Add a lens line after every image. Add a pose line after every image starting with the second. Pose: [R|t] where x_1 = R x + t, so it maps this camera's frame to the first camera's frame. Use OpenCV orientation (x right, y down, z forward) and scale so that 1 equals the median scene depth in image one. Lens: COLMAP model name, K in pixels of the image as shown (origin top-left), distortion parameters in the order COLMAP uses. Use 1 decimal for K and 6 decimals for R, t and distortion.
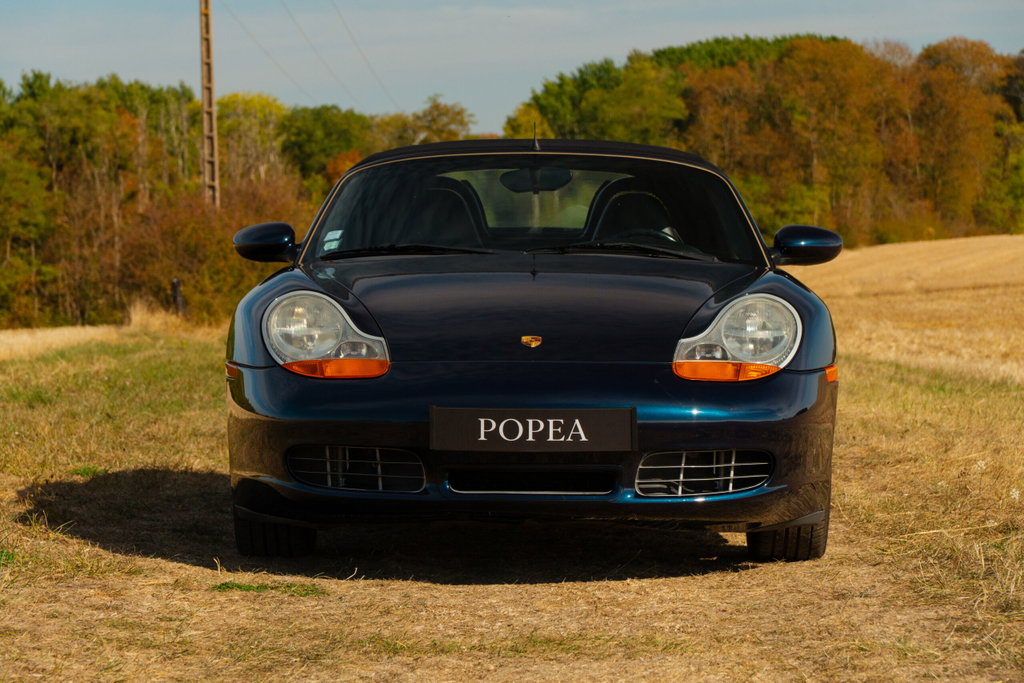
lens RADIAL K [[3100.4, 0, 512.0], [0, 3100.4, 341.5], [0, 0, 1]] dist [0.045570, -0.793455]
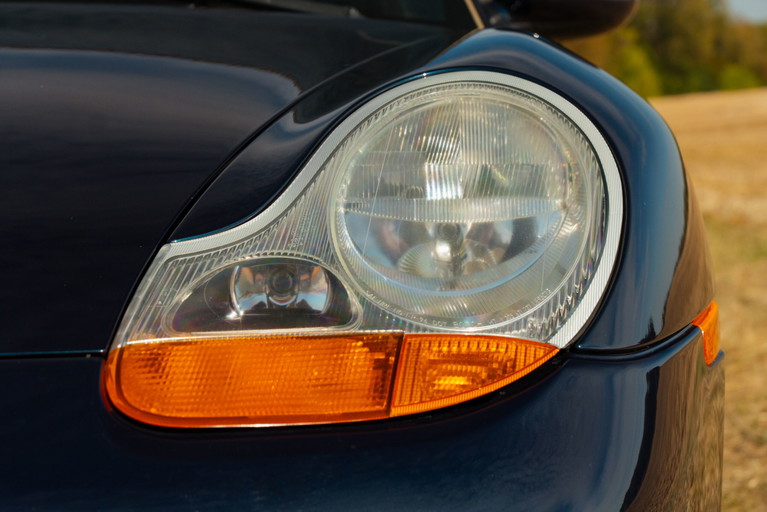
lens RADIAL K [[1921.8, 0, 383.5], [0, 1921.8, 256.0], [0, 0, 1]] dist [-0.007249, -0.108828]
pose [[0.998942, -0.029971, 0.034870, 0.034320], [0.028470, 0.998679, 0.042783, -0.003201], [-0.036106, -0.041745, 0.998476, 0.432246]]
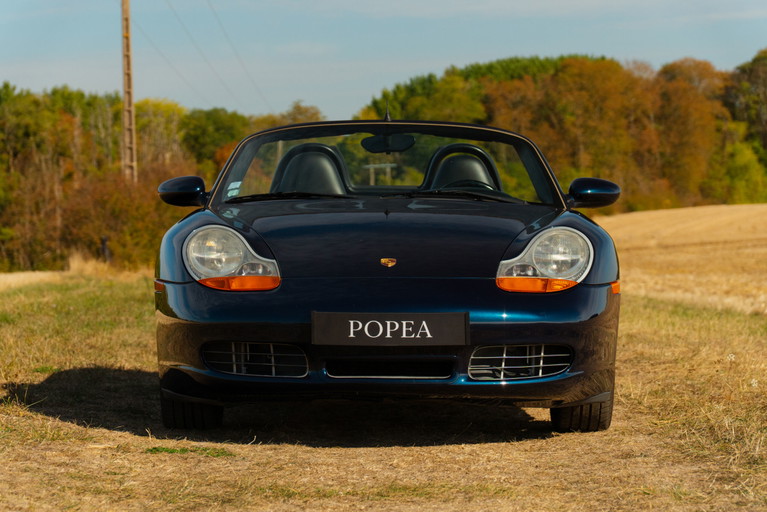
lens RADIAL K [[2322.3, 0, 383.5], [0, 2322.3, 256.0], [0, 0, 1]] dist [0.045570, -0.793455]
pose [[0.999920, -0.000169, 0.012631, -0.004224], [0.000331, 0.999918, -0.012821, 0.004952], [-0.012628, 0.012824, 0.999838, 0.009124]]
